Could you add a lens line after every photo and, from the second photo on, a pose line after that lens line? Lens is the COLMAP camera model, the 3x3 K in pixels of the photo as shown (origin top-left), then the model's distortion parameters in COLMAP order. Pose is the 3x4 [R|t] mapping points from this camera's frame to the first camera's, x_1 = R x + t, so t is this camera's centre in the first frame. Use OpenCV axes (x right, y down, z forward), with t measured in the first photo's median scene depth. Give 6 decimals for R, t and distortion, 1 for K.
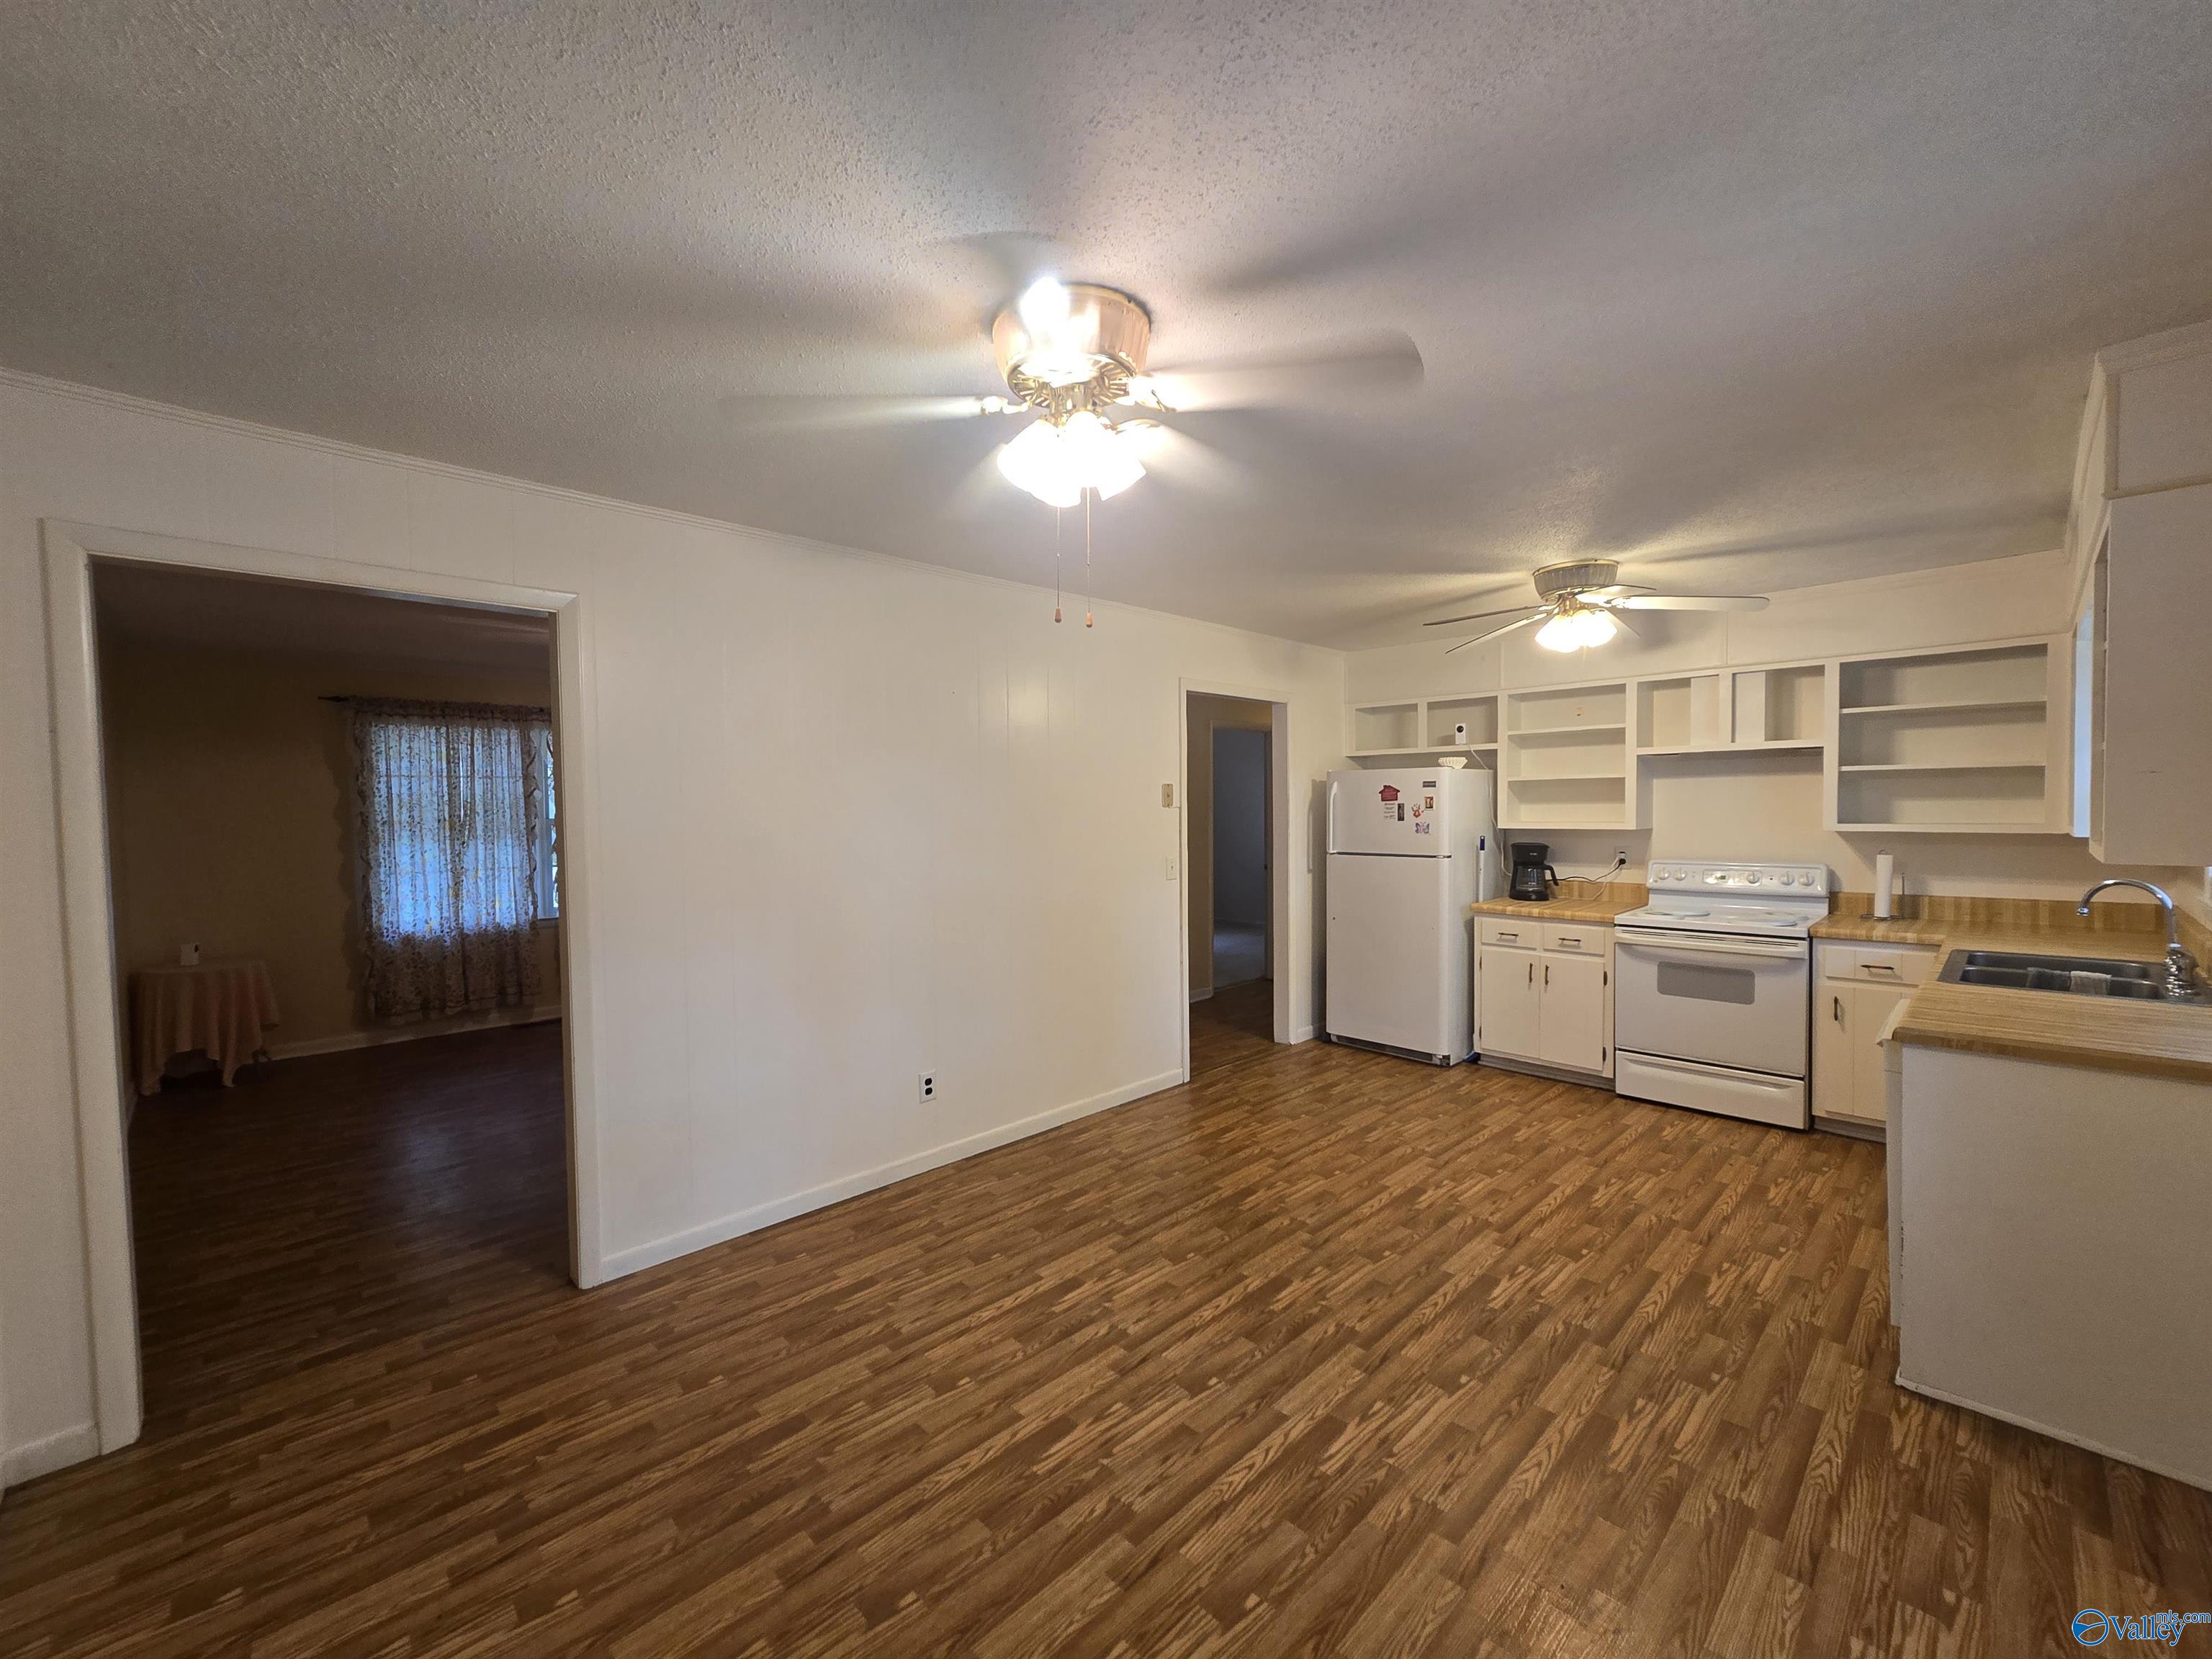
lens RADIAL K [[901.2, 0, 1095.1], [0, 901.2, 828.9], [0, 0, 1]] dist [-0.010637, 0.001659]
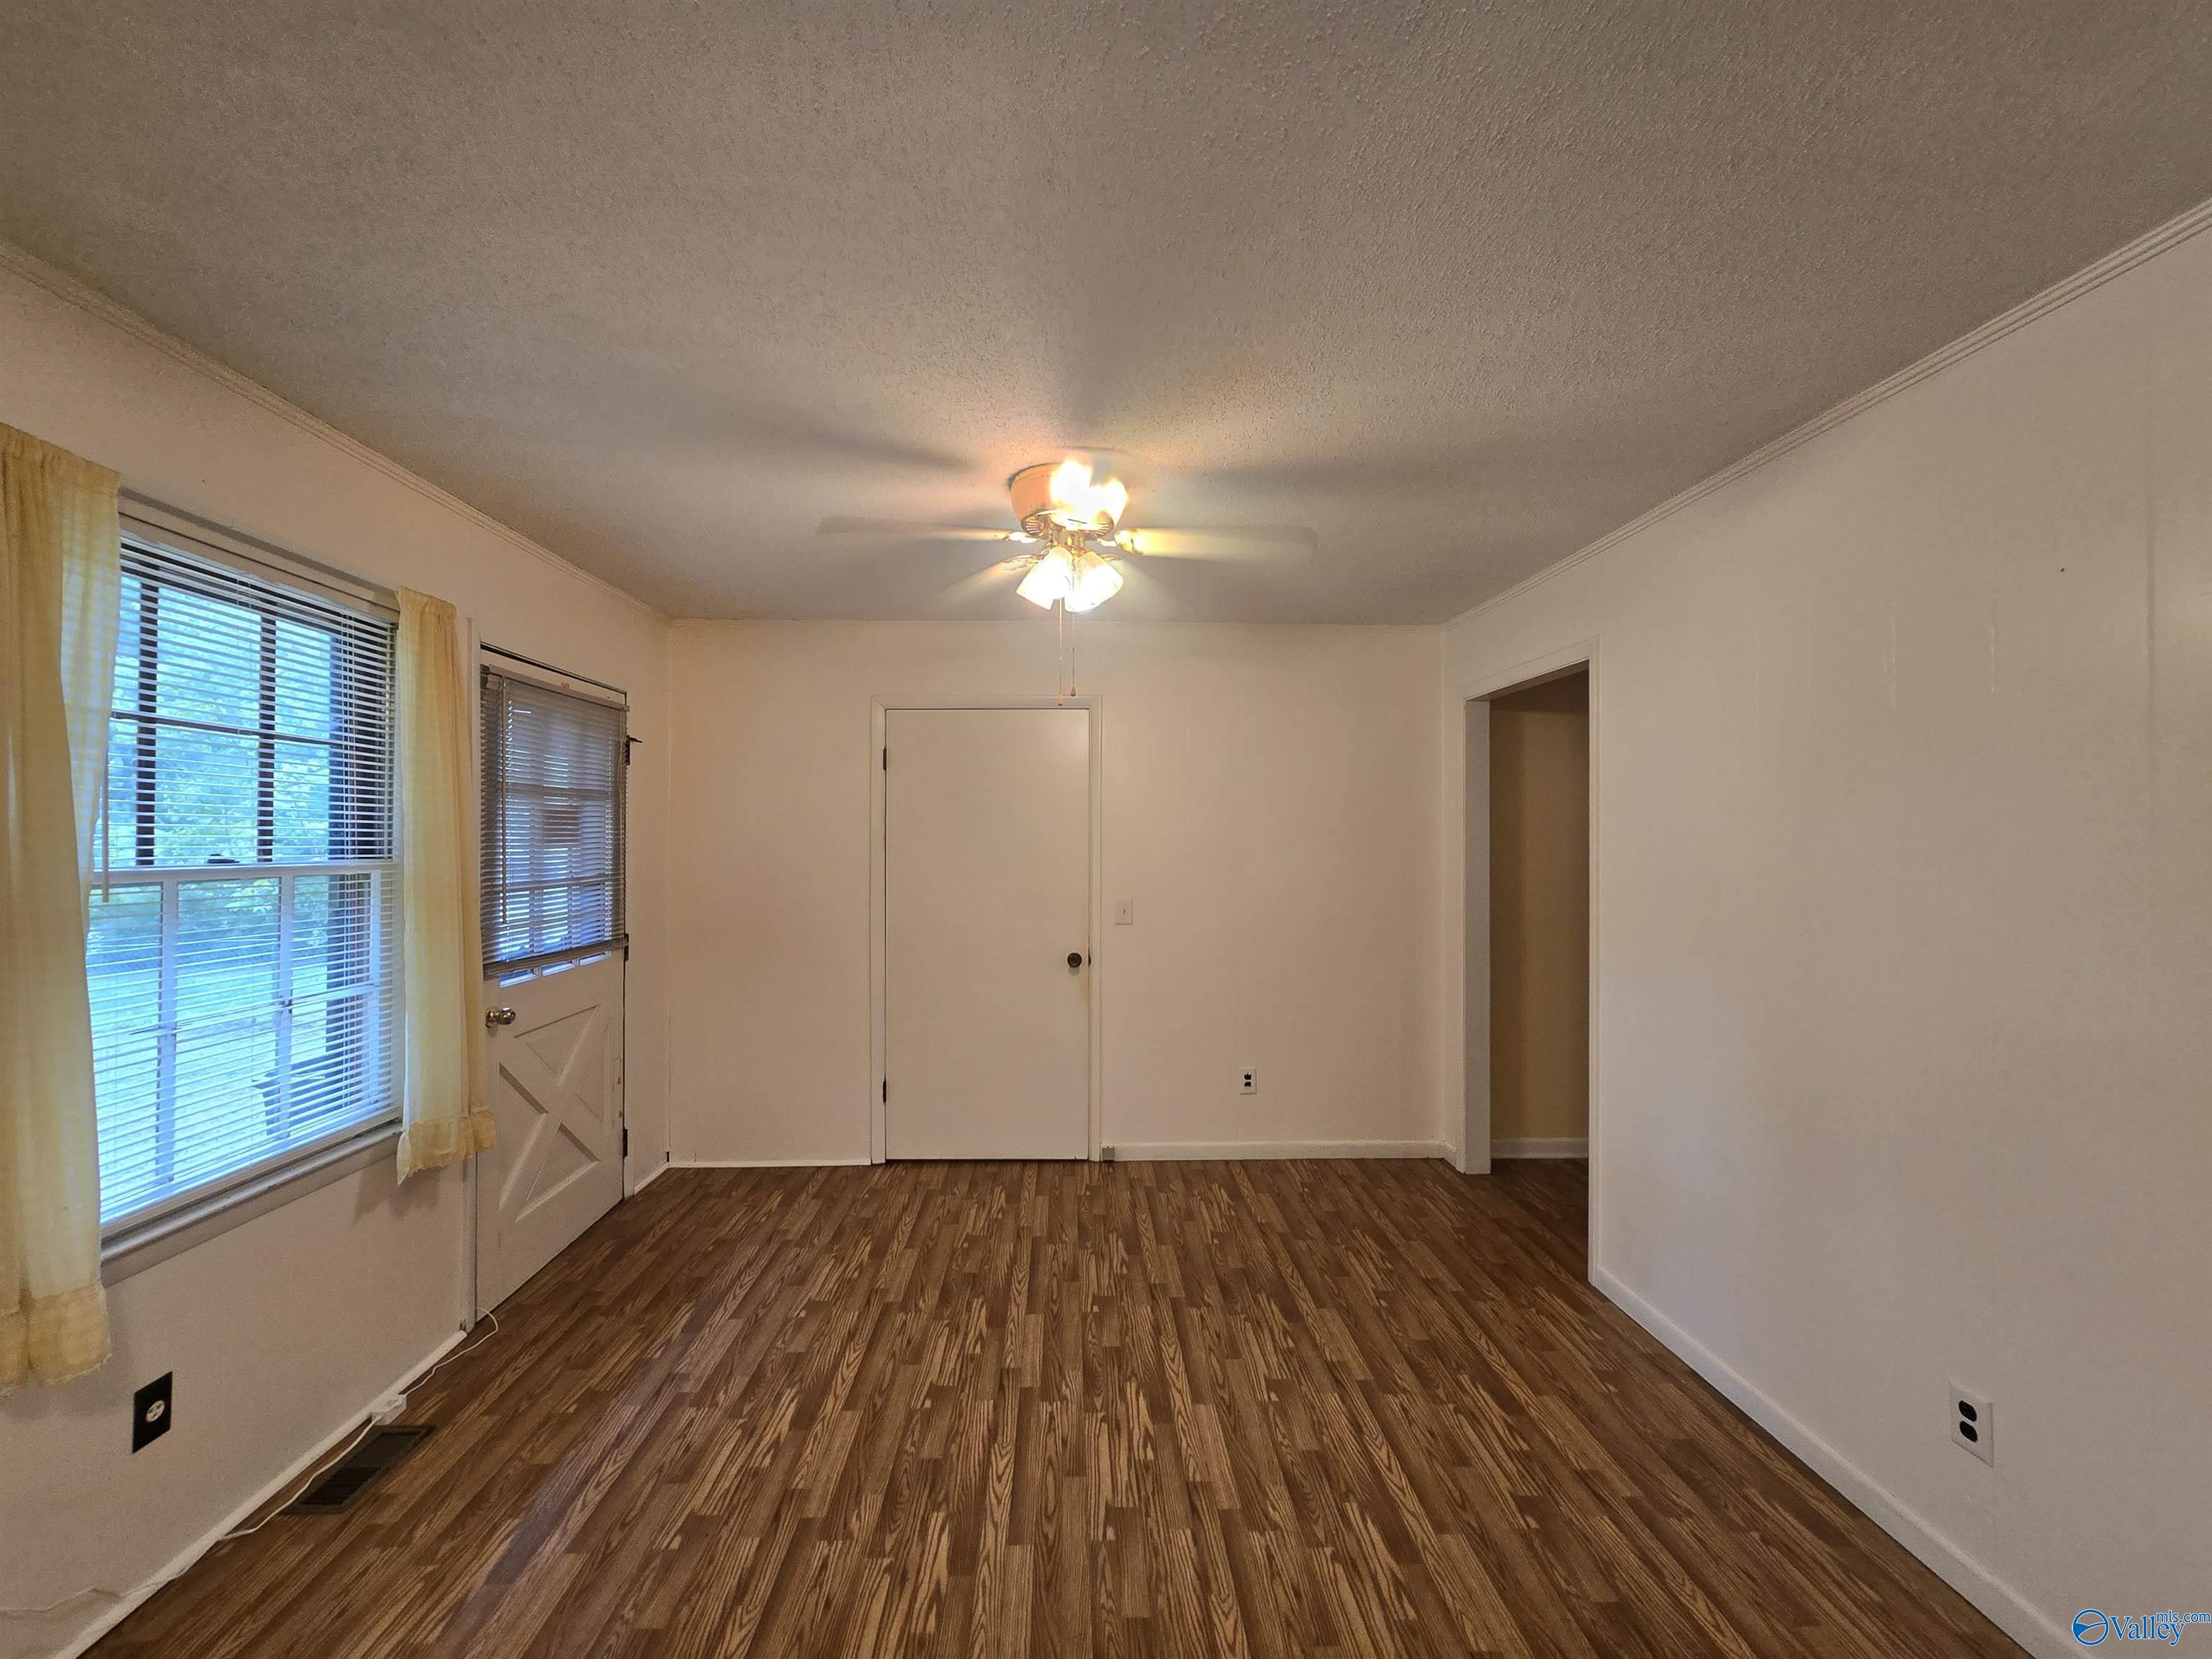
lens RADIAL K [[901.2, 0, 1098.6], [0, 901.2, 826.8], [0, 0, 1]] dist [-0.010637, 0.001659]
pose [[-0.668043, -0.000008, -0.744123, 0.505365], [-0.016945, 0.999741, 0.015202, -0.030351], [0.743930, 0.022764, -0.667870, 1.028038]]
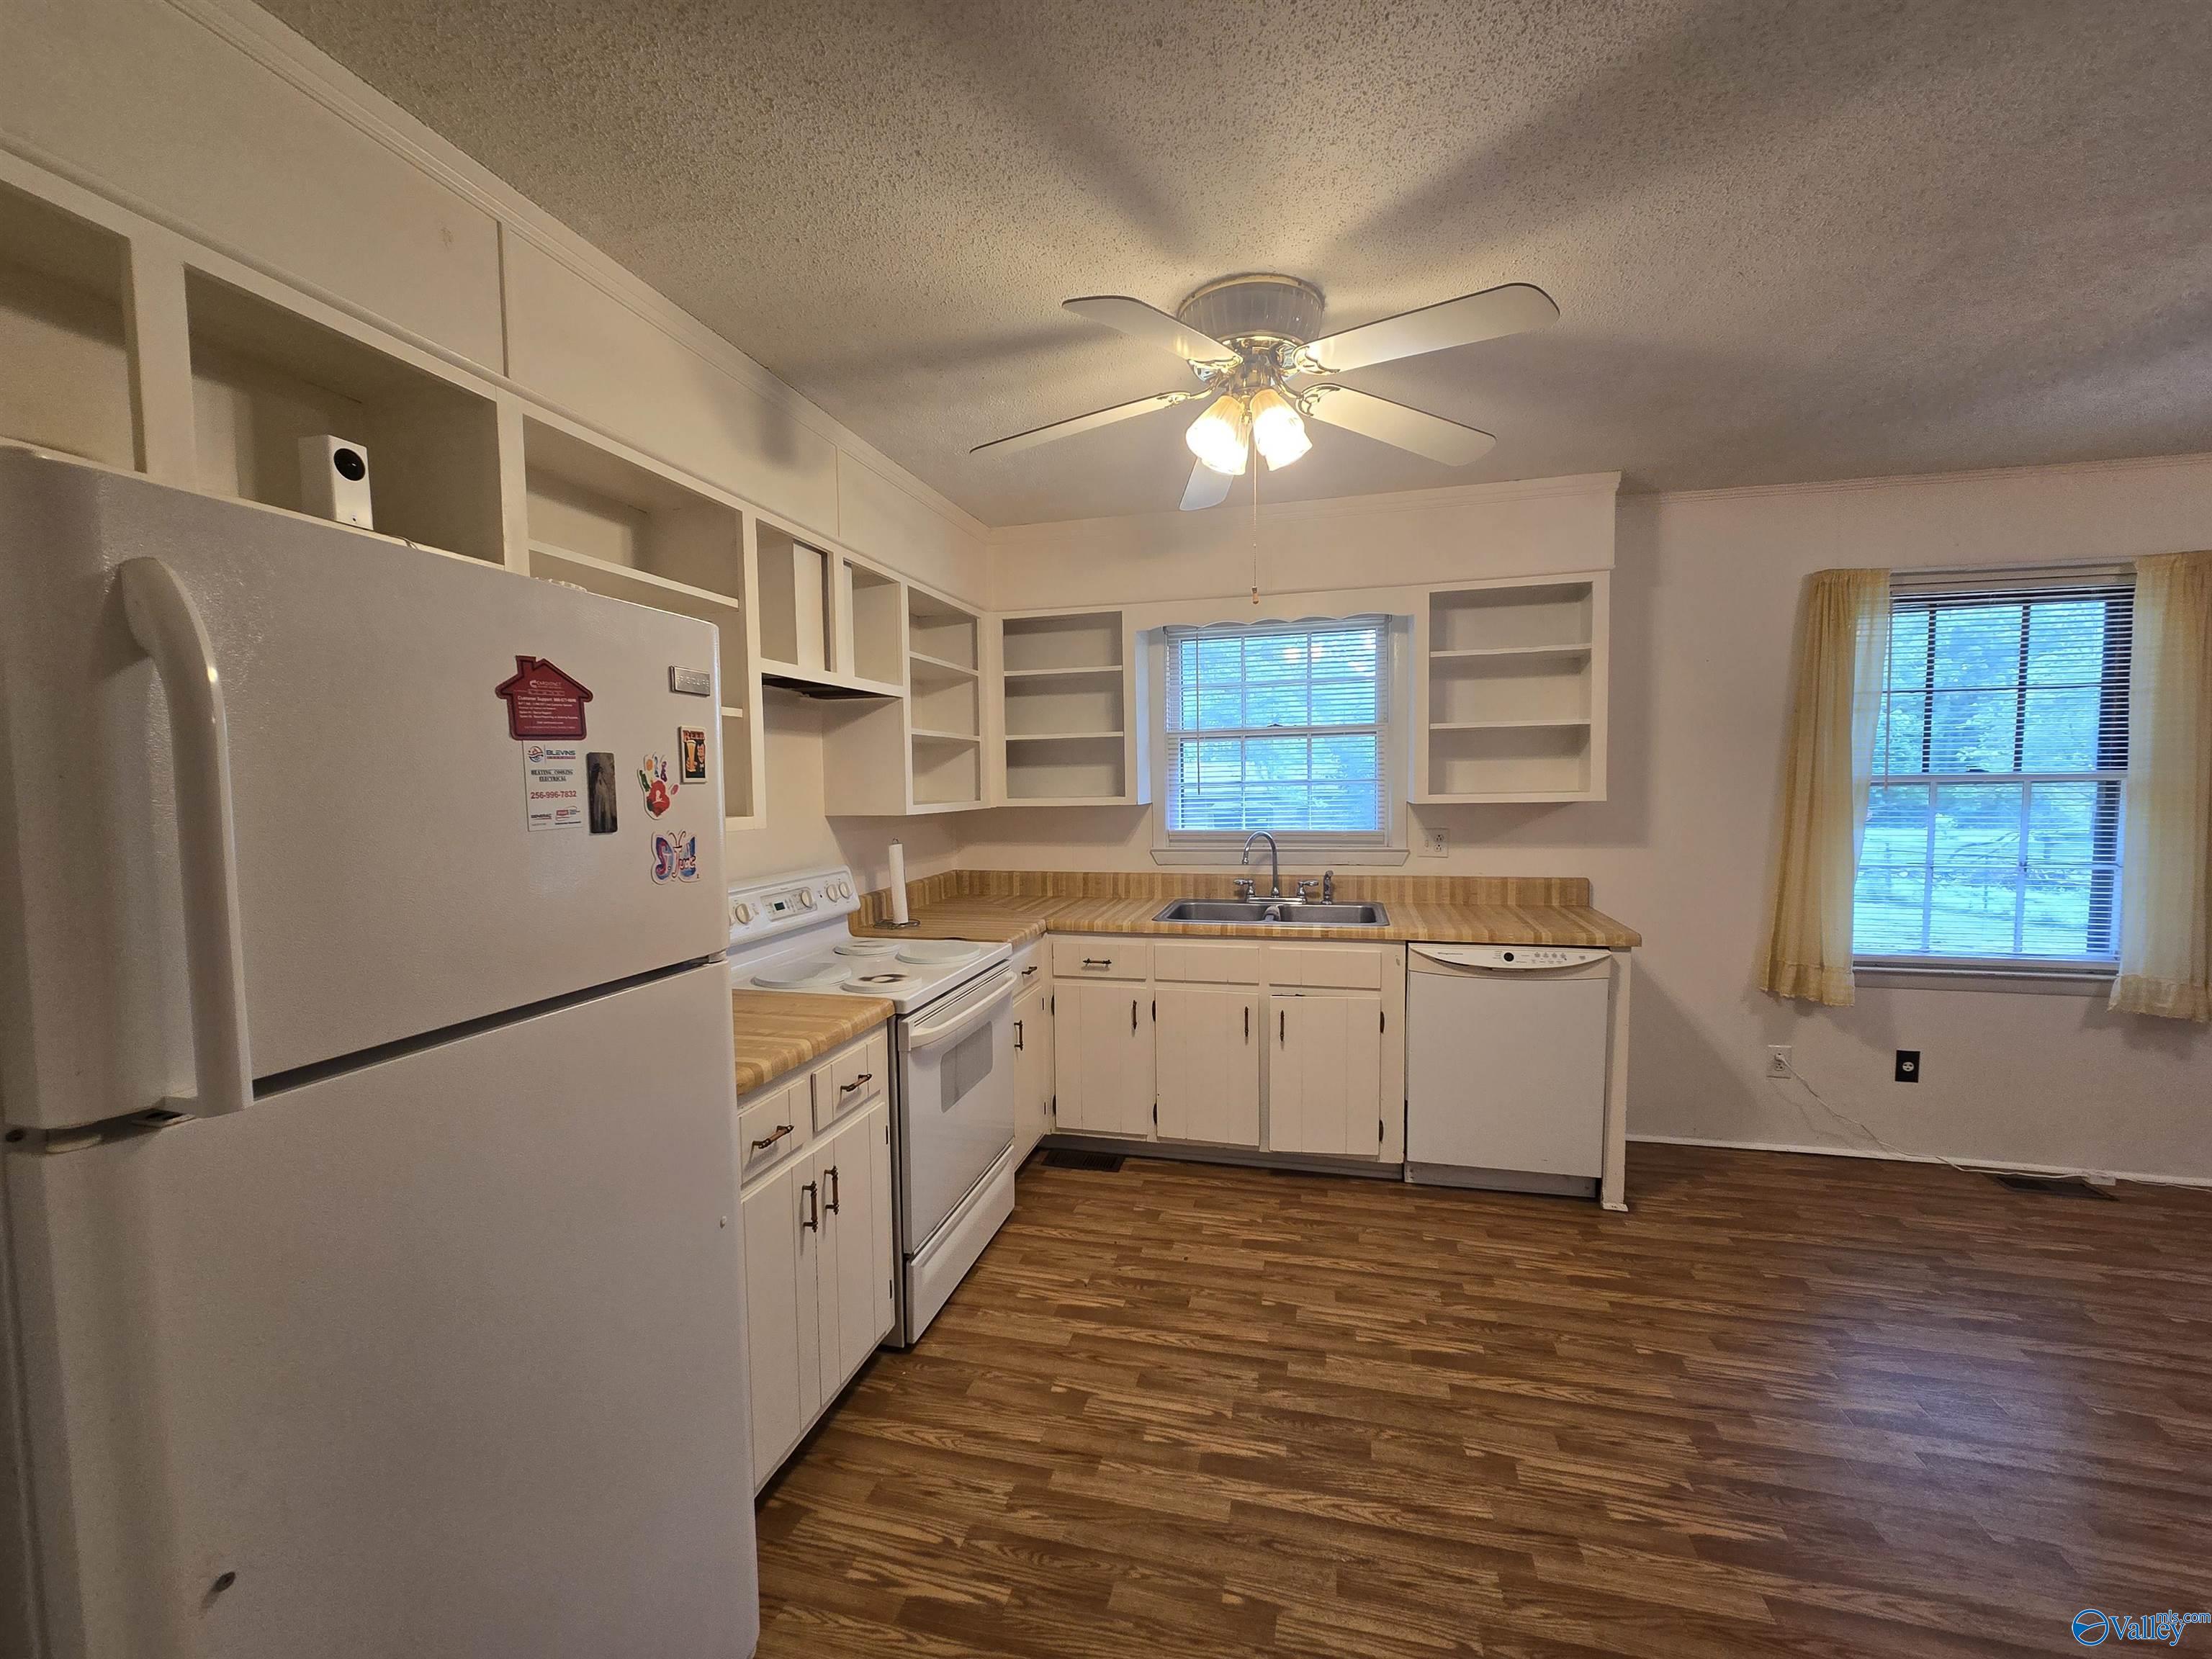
lens RADIAL K [[901.2, 0, 1102.0], [0, 901.2, 837.1], [0, 0, 1]] dist [-0.010637, 0.001659]
pose [[-0.519789, -0.034786, 0.853586, 0.133677], [0.044941, 0.996674, 0.067983, -0.025816], [-0.853112, 0.073698, -0.516496, 1.493564]]
